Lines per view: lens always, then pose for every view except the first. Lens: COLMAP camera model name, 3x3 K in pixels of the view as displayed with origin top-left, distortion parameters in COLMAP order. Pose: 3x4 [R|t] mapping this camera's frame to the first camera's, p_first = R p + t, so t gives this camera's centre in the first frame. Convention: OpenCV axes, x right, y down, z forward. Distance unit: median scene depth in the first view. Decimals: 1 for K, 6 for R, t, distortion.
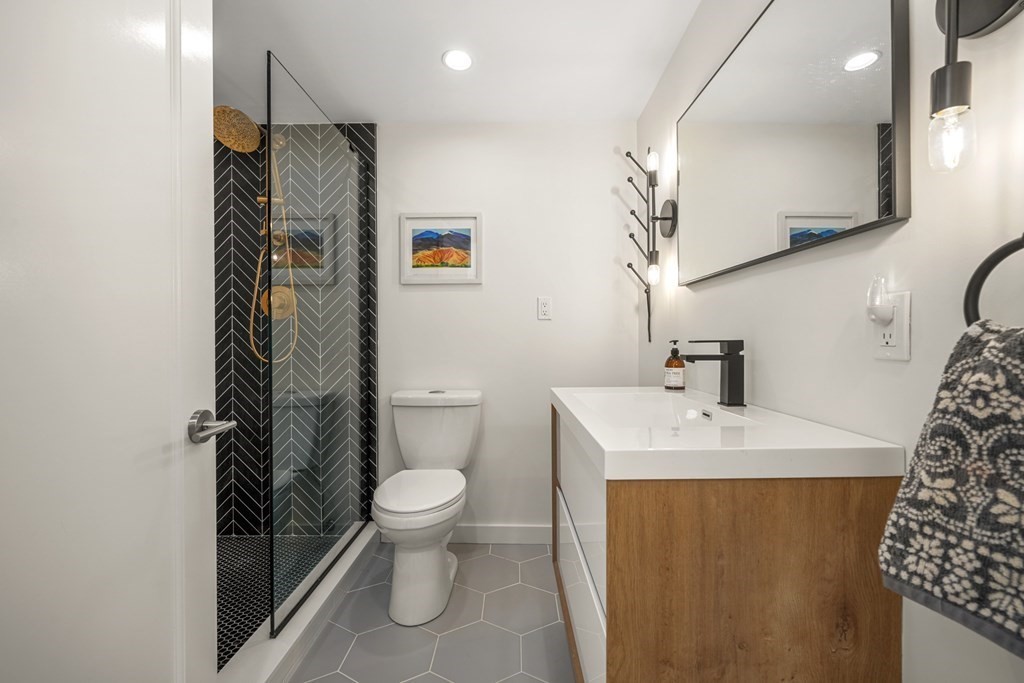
lens RADIAL K [[439.8, 0, 521.1], [0, 439.8, 346.8], [0, 0, 1]] dist [-0.003617, 0.000575]
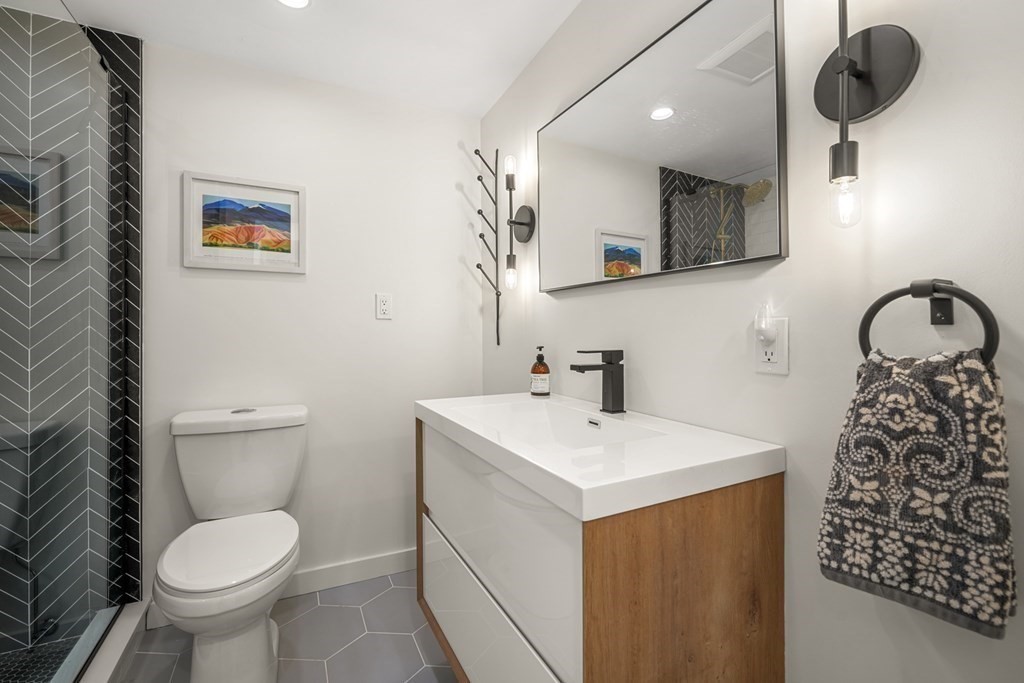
lens RADIAL K [[439.8, 0, 511.4], [0, 439.8, 332.3], [0, 0, 1]] dist [-0.003617, 0.000575]
pose [[0.887318, 0.006939, 0.461105, -0.329817], [-0.001284, 0.999920, -0.012578, -0.065667], [-0.461155, 0.010569, 0.887256, 0.258007]]
